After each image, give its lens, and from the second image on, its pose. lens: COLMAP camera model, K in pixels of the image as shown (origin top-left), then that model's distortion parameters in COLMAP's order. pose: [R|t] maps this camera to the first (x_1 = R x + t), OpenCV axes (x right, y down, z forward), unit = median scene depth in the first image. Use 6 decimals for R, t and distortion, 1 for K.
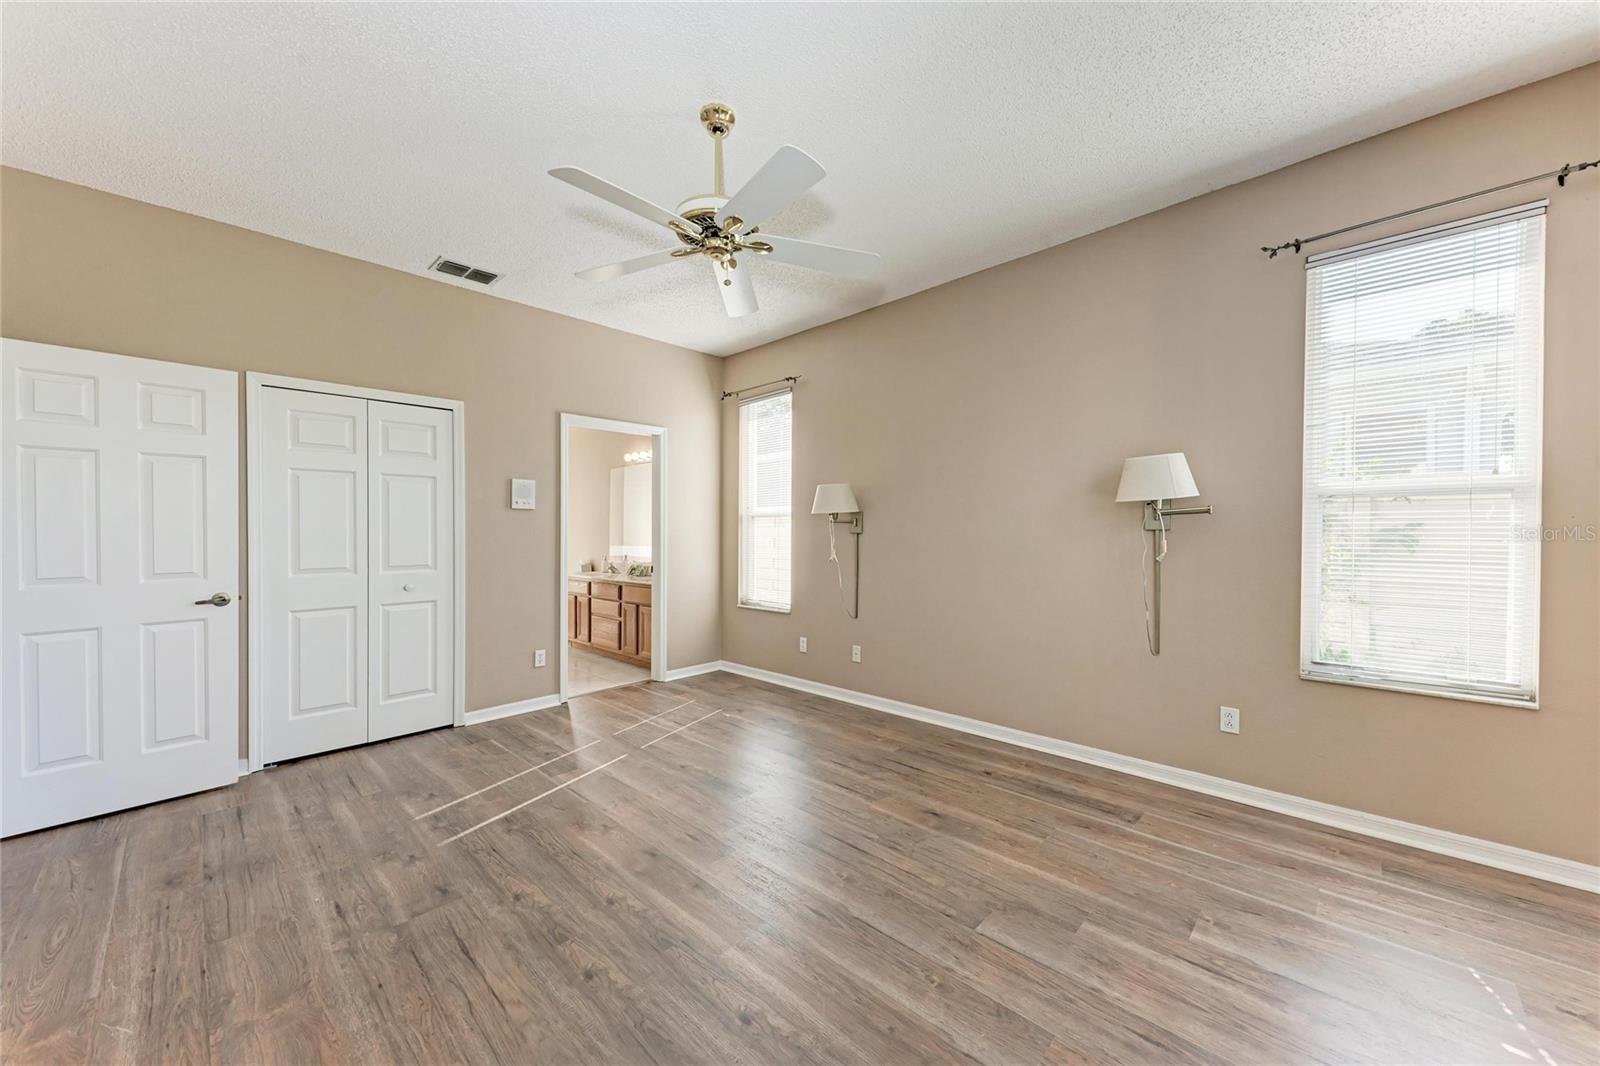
lens RADIAL K [[580.7, 0, 803.5], [0, 580.7, 538.6], [0, 0, 1]] dist [0.012215, -0.005596]
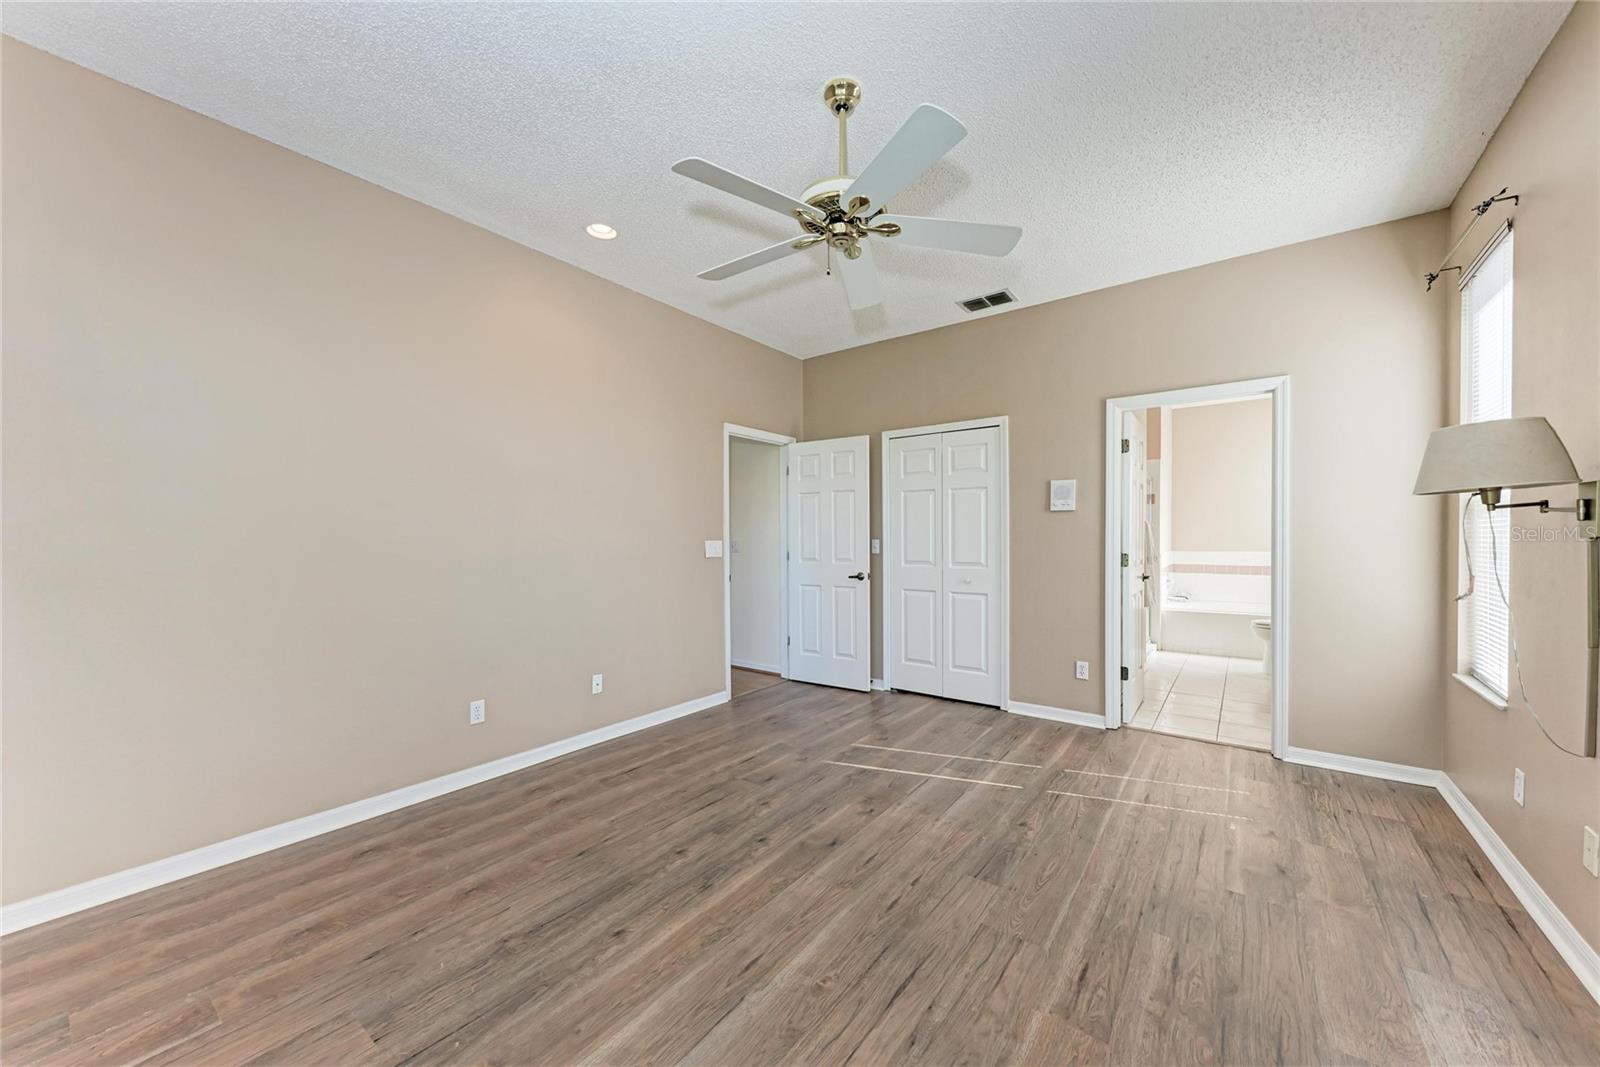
lens RADIAL K [[585.3, 0, 802.6], [0, 585.3, 537.0], [0, 0, 1]] dist [0.021215, -0.005957]
pose [[0.121277, 0.004095, -0.992610, 0.586360], [-0.007735, 0.999965, 0.003180, -0.009005], [0.992589, 0.007292, 0.121304, 0.608994]]
